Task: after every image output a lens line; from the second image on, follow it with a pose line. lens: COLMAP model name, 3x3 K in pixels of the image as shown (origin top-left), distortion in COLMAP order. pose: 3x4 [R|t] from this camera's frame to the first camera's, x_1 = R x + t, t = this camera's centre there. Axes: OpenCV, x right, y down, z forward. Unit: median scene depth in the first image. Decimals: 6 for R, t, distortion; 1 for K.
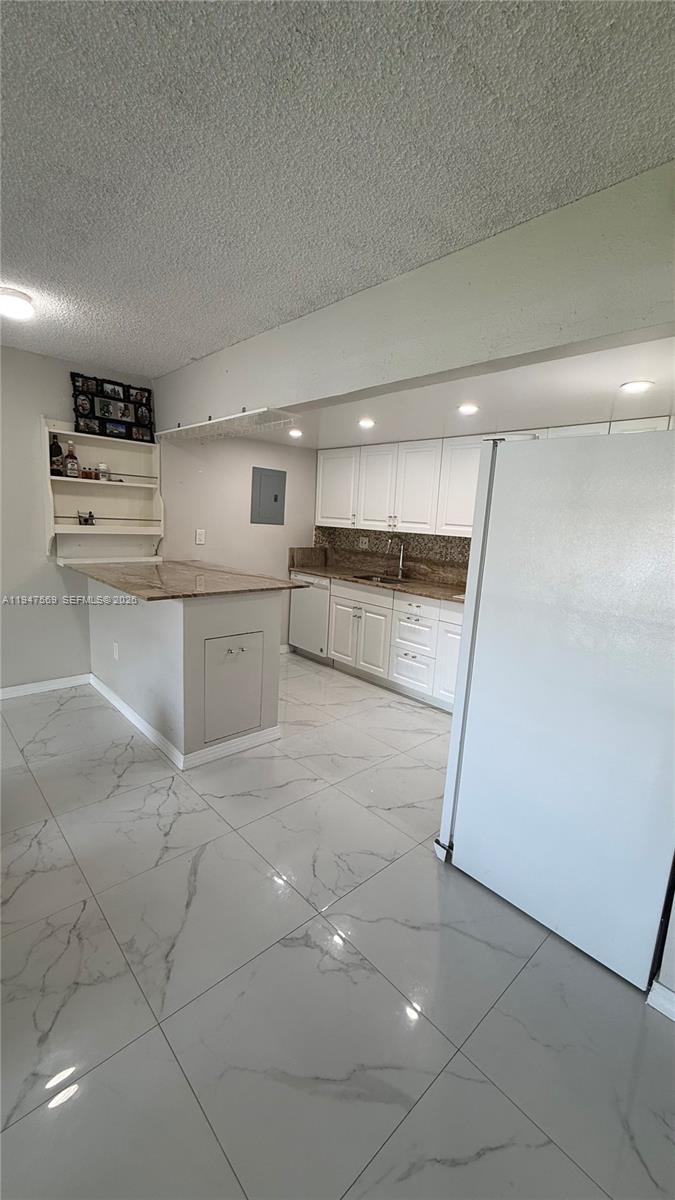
lens RADIAL K [[479.7, 0, 333.9], [0, 479.7, 597.7], [0, 0, 1]] dist [0.000300, 0.000068]
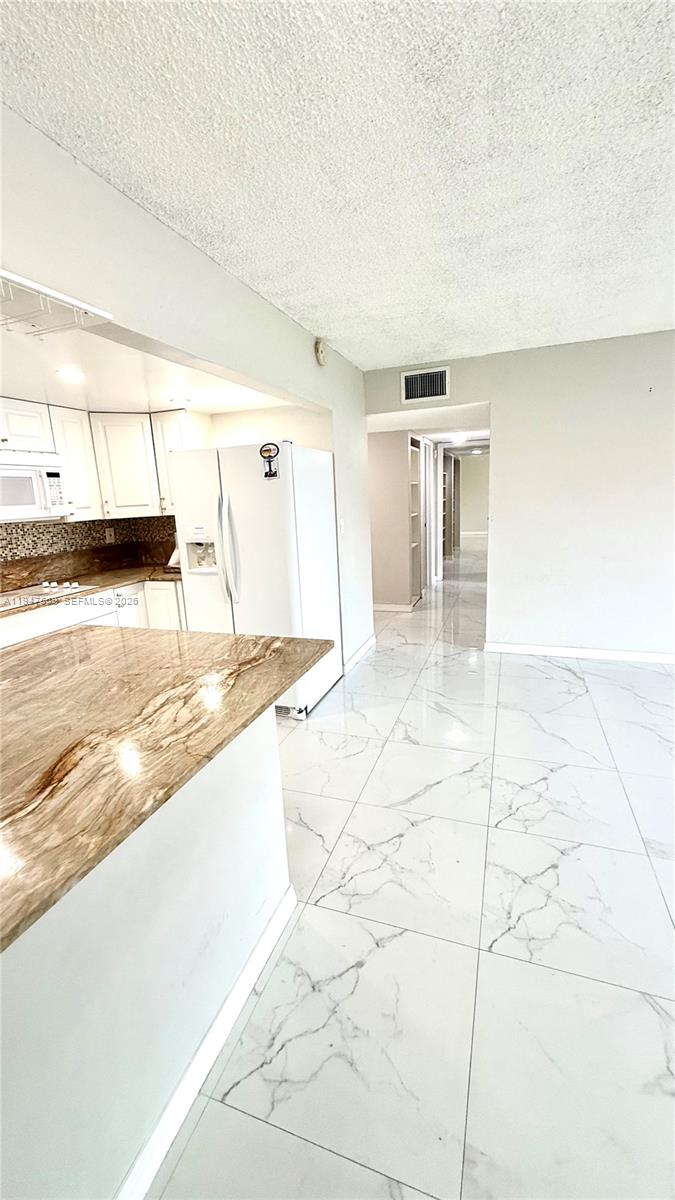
lens RADIAL K [[479.7, 0, 338.9], [0, 479.7, 597.5], [0, 0, 1]] dist [0.000300, 0.000068]
pose [[-0.475218, -0.218650, 0.852267, -0.742800], [0.170438, 0.927409, 0.332962, -0.212649], [-0.863202, 0.303488, -0.403455, 0.999435]]
